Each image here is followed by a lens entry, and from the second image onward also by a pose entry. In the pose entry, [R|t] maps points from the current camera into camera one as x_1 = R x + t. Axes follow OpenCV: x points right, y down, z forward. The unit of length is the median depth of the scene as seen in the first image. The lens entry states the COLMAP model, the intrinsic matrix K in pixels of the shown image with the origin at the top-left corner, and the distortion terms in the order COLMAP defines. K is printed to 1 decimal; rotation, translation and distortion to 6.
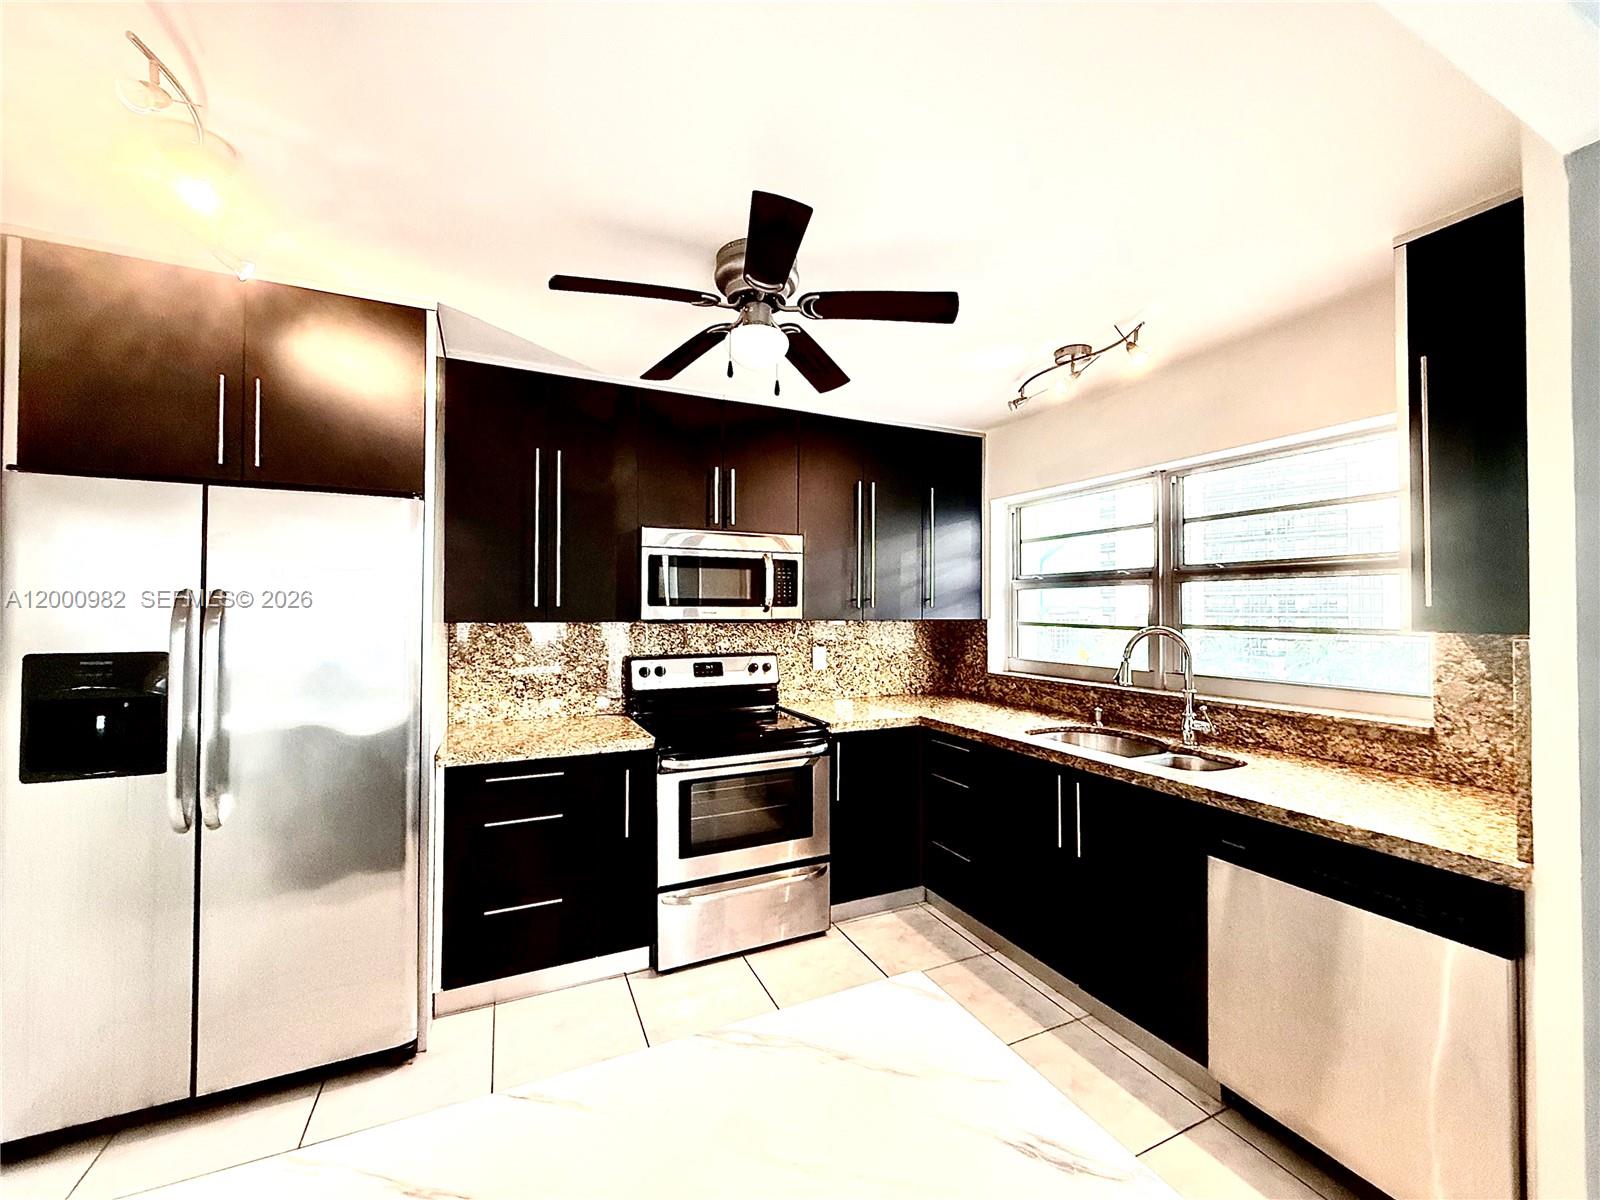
lens RADIAL K [[637.6, 0, 796.3], [0, 637.6, 601.6], [0, 0, 1]] dist [0.000161, 0.000482]
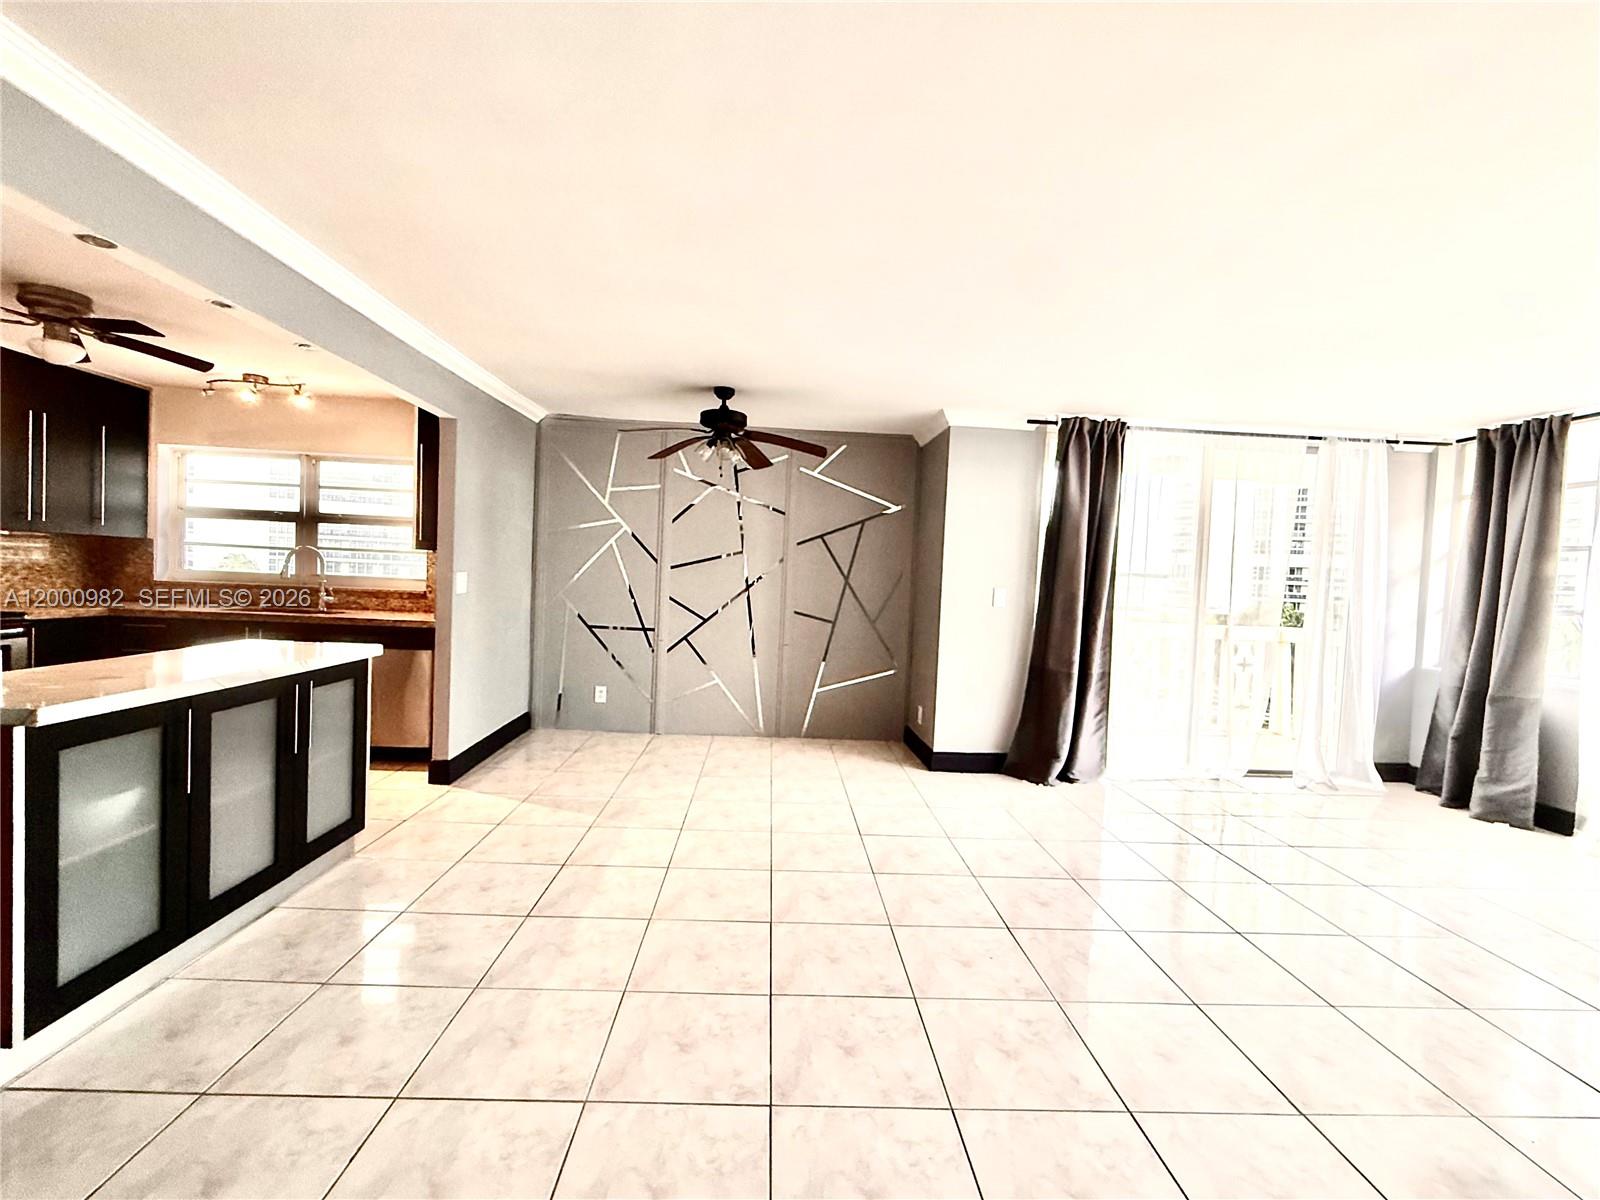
lens RADIAL K [[695.3, 0, 794.4], [0, 695.3, 604.3], [0, 0, 1]] dist [0.004254, 0.000570]
pose [[0.380293, -0.020002, 0.924650, -0.646710], [-0.055334, 0.997483, 0.044336, 0.033565], [-0.923209, -0.068025, 0.378229, -0.909748]]
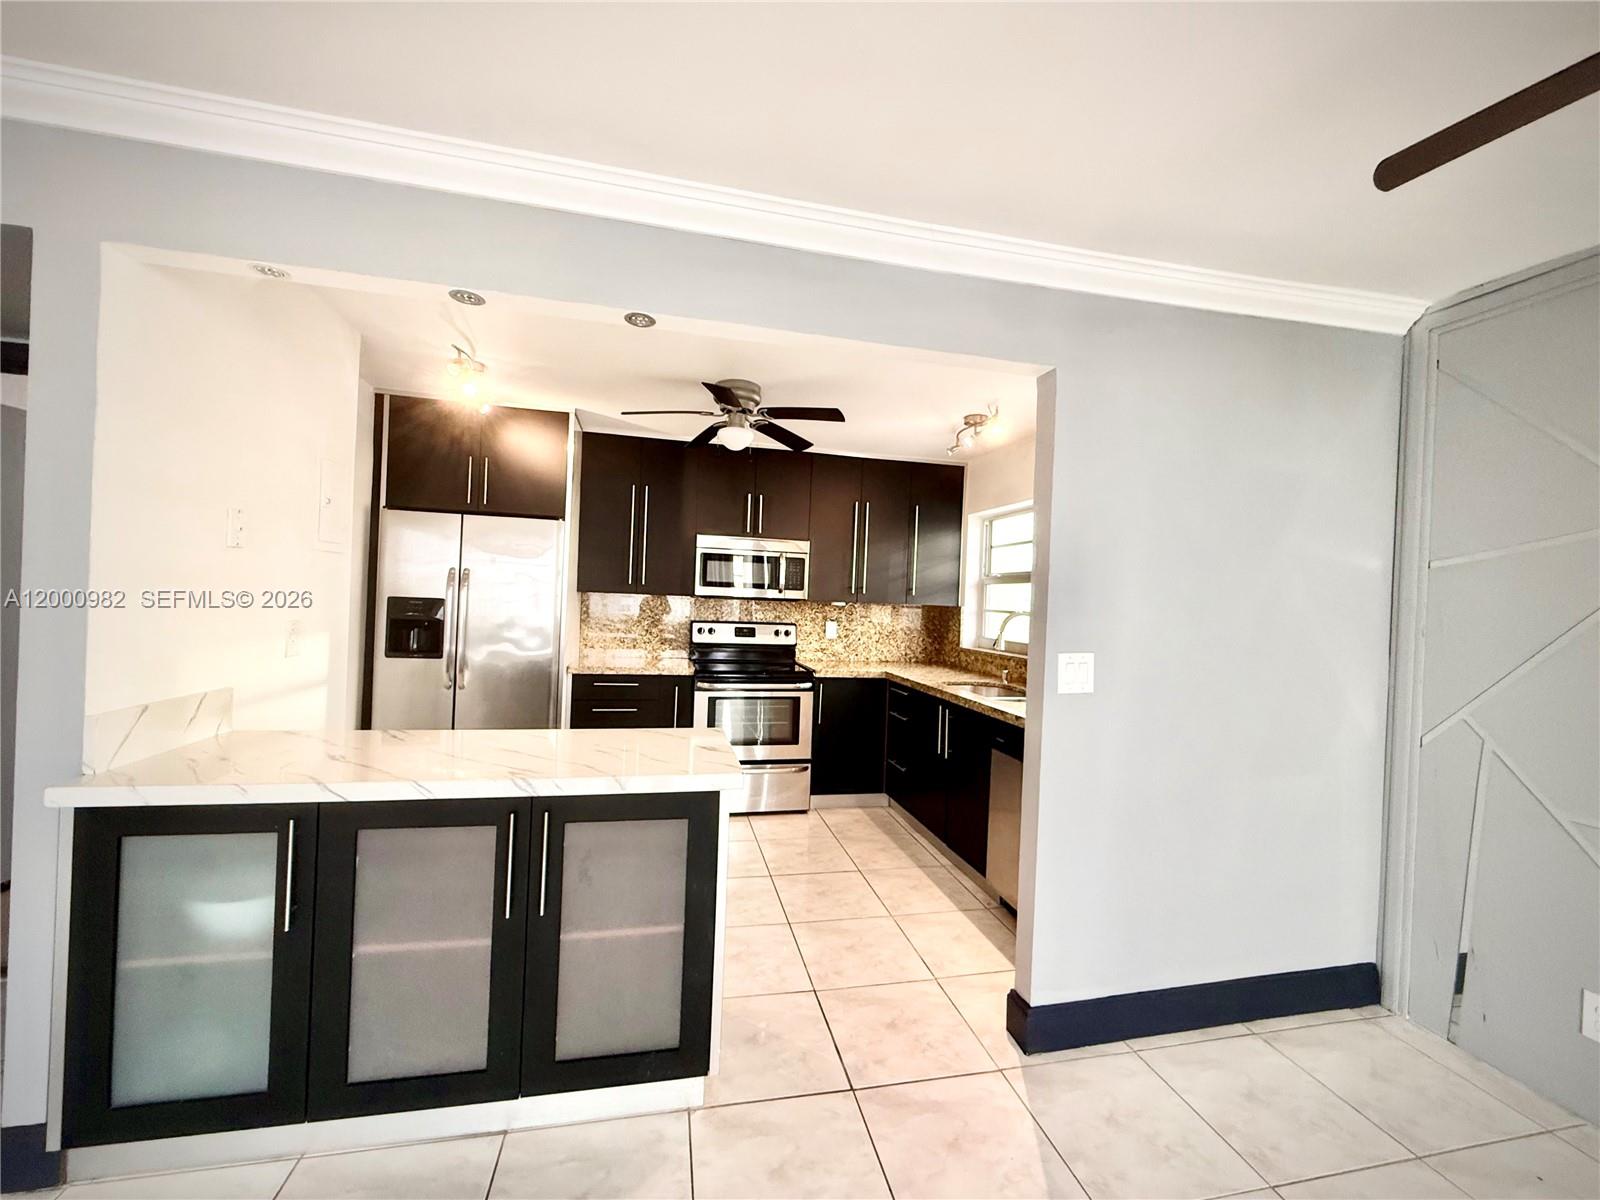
lens RADIAL K [[637.6, 0, 799.1], [0, 637.6, 601.1], [0, 0, 1]] dist [0.000161, 0.000482]
pose [[0.976368, 0.037010, -0.212924, 0.328366], [-0.034868, 0.999297, 0.013805, 0.013269], [0.213285, -0.006055, 0.976971, -0.446361]]
